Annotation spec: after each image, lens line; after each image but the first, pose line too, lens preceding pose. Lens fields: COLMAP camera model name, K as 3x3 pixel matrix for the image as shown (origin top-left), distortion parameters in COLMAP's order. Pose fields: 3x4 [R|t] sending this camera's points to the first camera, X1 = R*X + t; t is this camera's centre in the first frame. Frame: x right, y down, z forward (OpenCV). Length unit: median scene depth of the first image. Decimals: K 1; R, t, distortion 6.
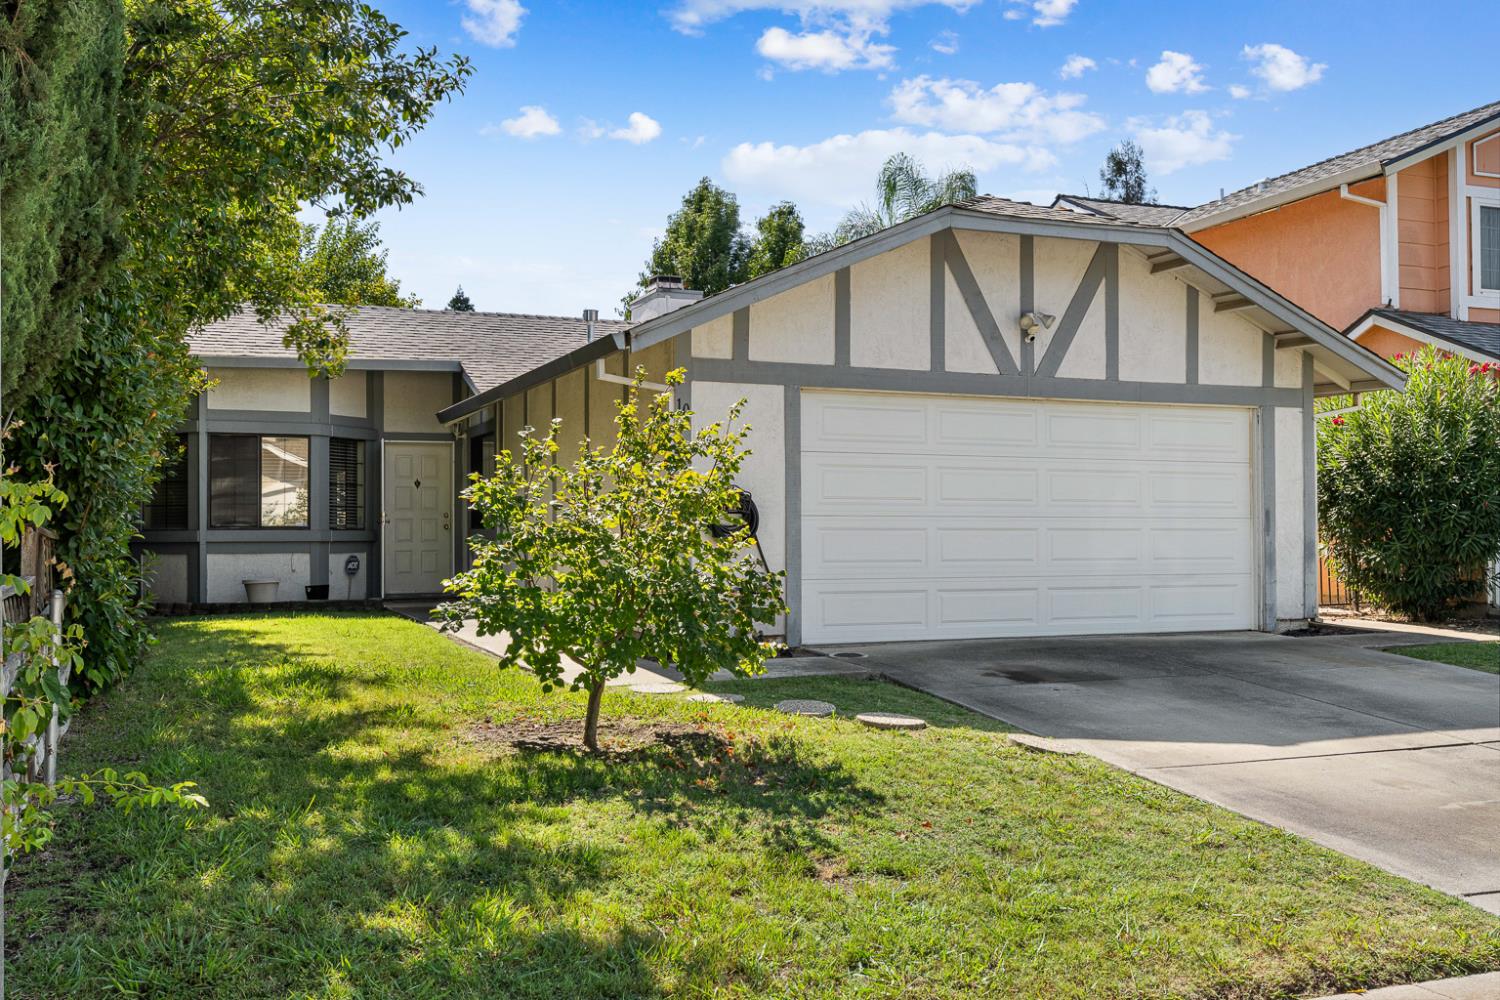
lens RADIAL K [[1375.5, 0, 759.1], [0, 1375.5, 503.5], [0, 0, 1]] dist [0.008826, 0.000000]
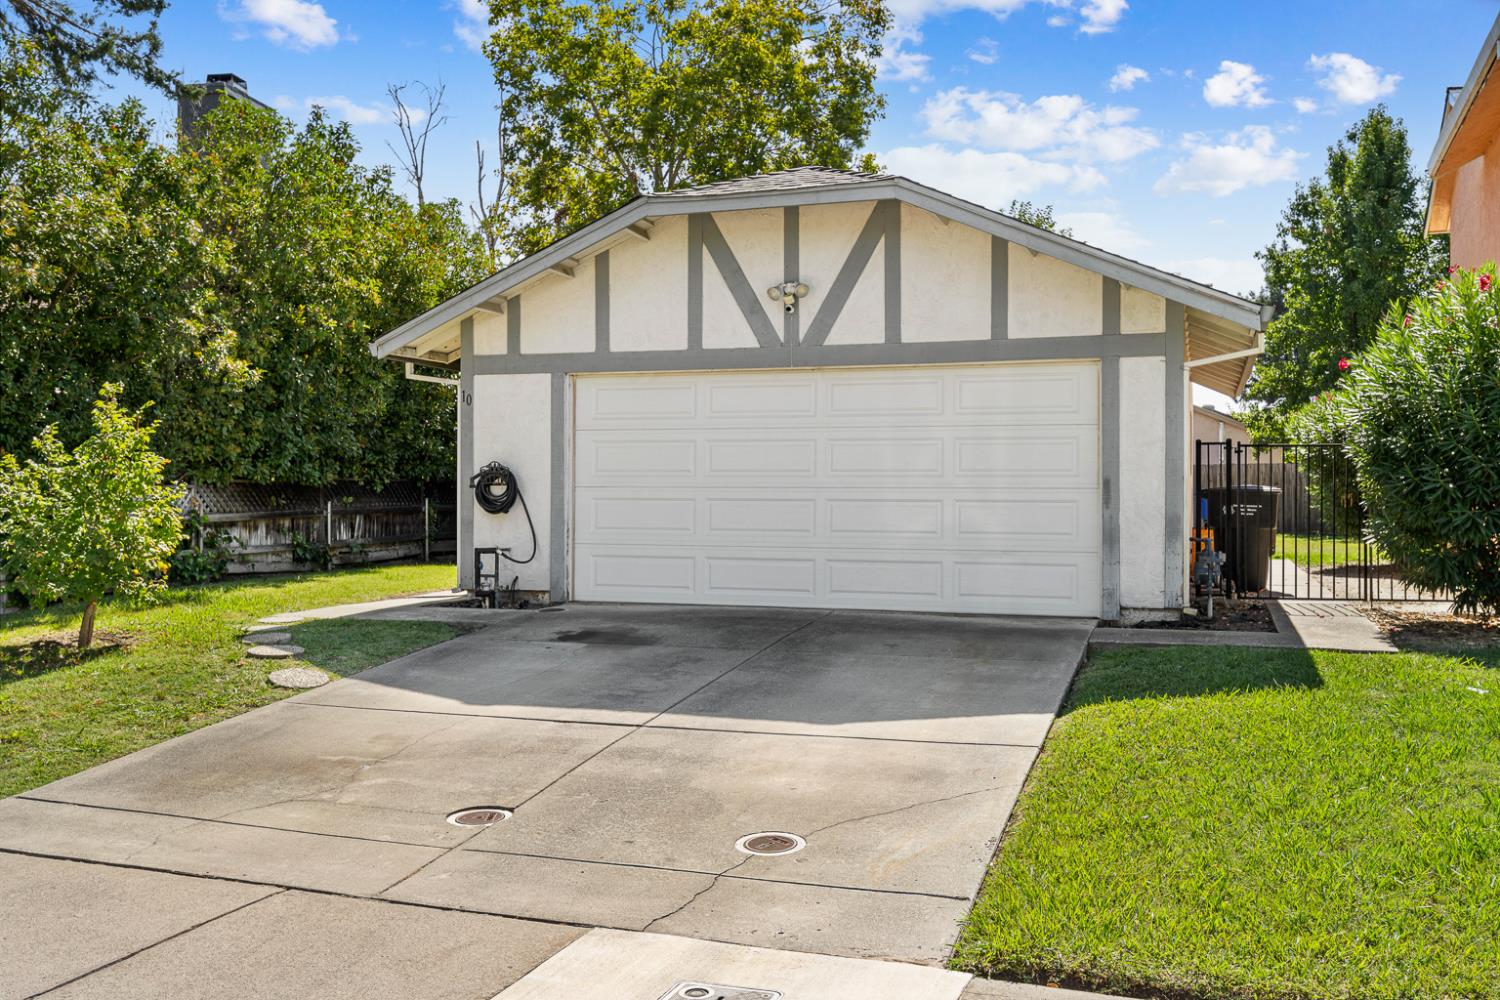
lens RADIAL K [[1375.5, 0, 751.6], [0, 1375.5, 496.0], [0, 0, 1]] dist [0.008826, 0.000000]
pose [[0.751489, 0.000898, -0.659745, 0.814749], [0.008082, 0.999912, 0.010567, 0.004912], [0.659696, -0.013273, 0.751415, 0.225569]]
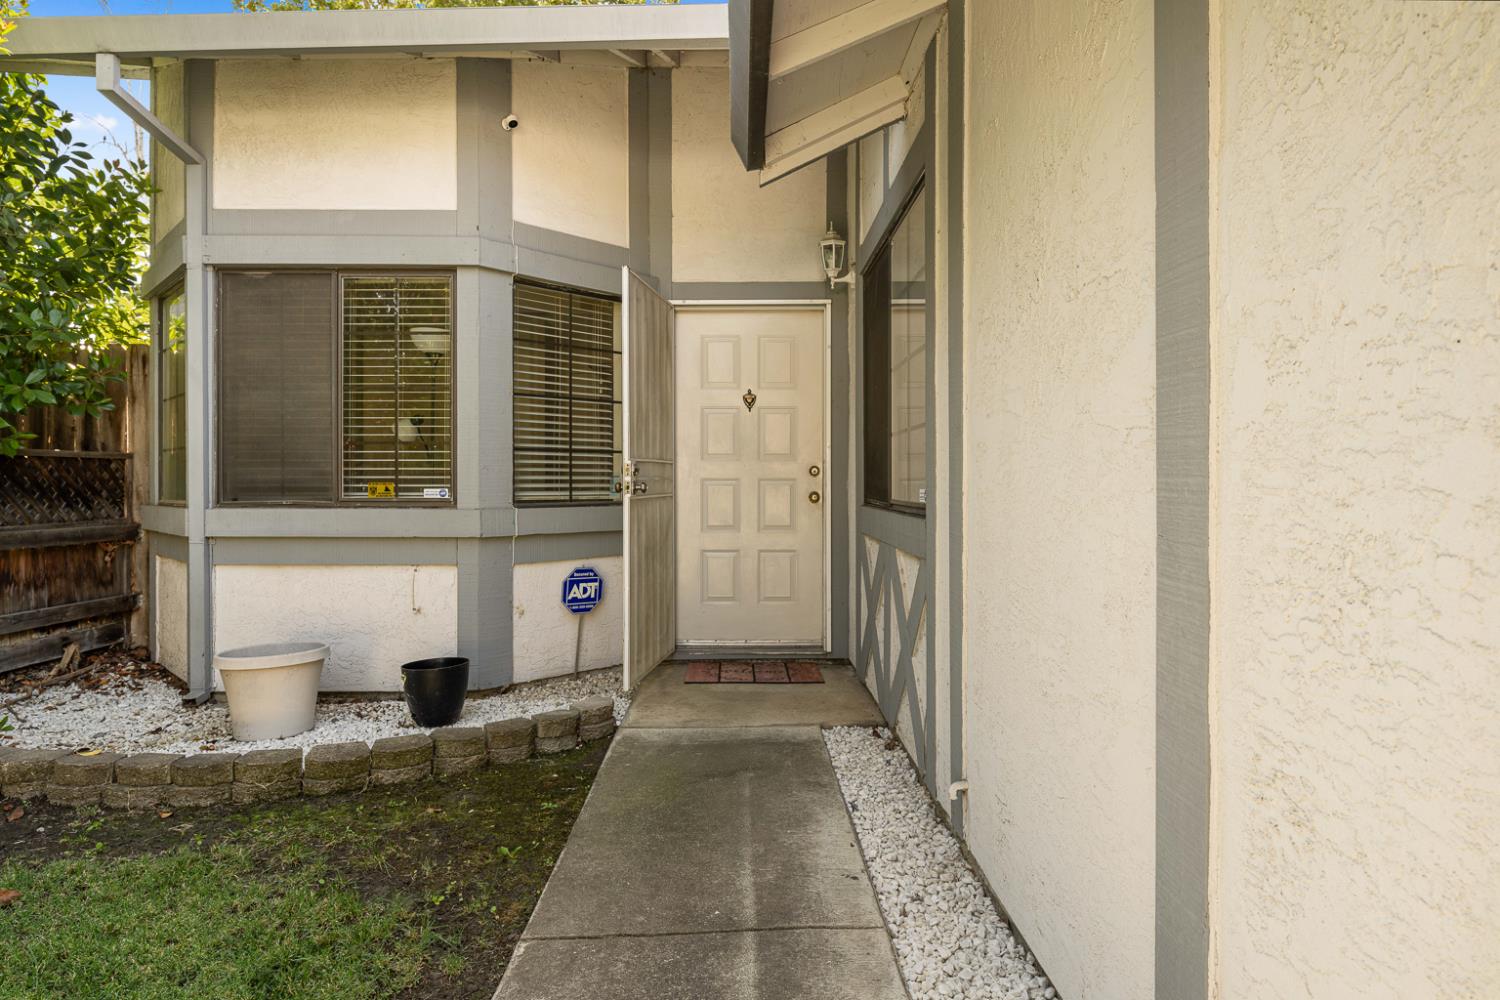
lens RADIAL K [[863.9, 0, 751.9], [0, 863.9, 496.5], [0, 0, 1]] dist [0.001648, 0.000133]
pose [[0.929926, 0.003178, -0.367734, -0.220249], [0.006411, 0.999671, 0.024851, 0.014964], [0.367692, -0.025467, 0.929599, 1.123453]]
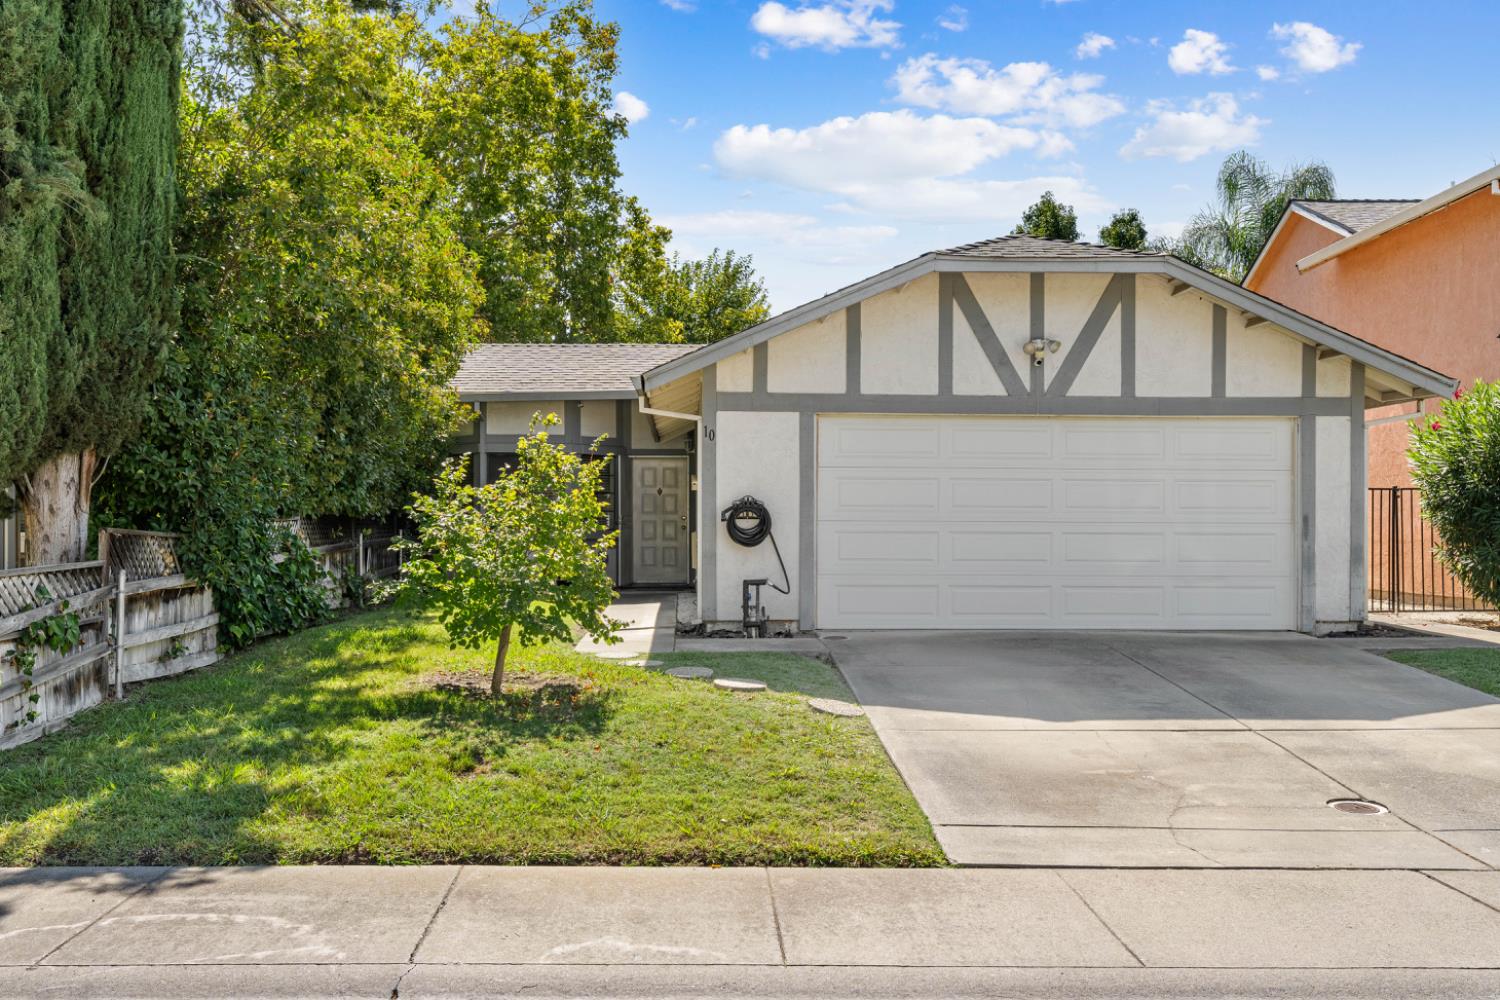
lens RADIAL K [[1329.2, 0, 749.6], [0, 1329.2, 528.7], [0, 0, 1]] dist [0.007464, -0.002755]
pose [[0.938440, 0.004210, -0.345417, 0.342248], [0.002436, 0.999820, 0.018806, -0.005668], [0.345434, -0.018490, 0.938261, -0.092587]]
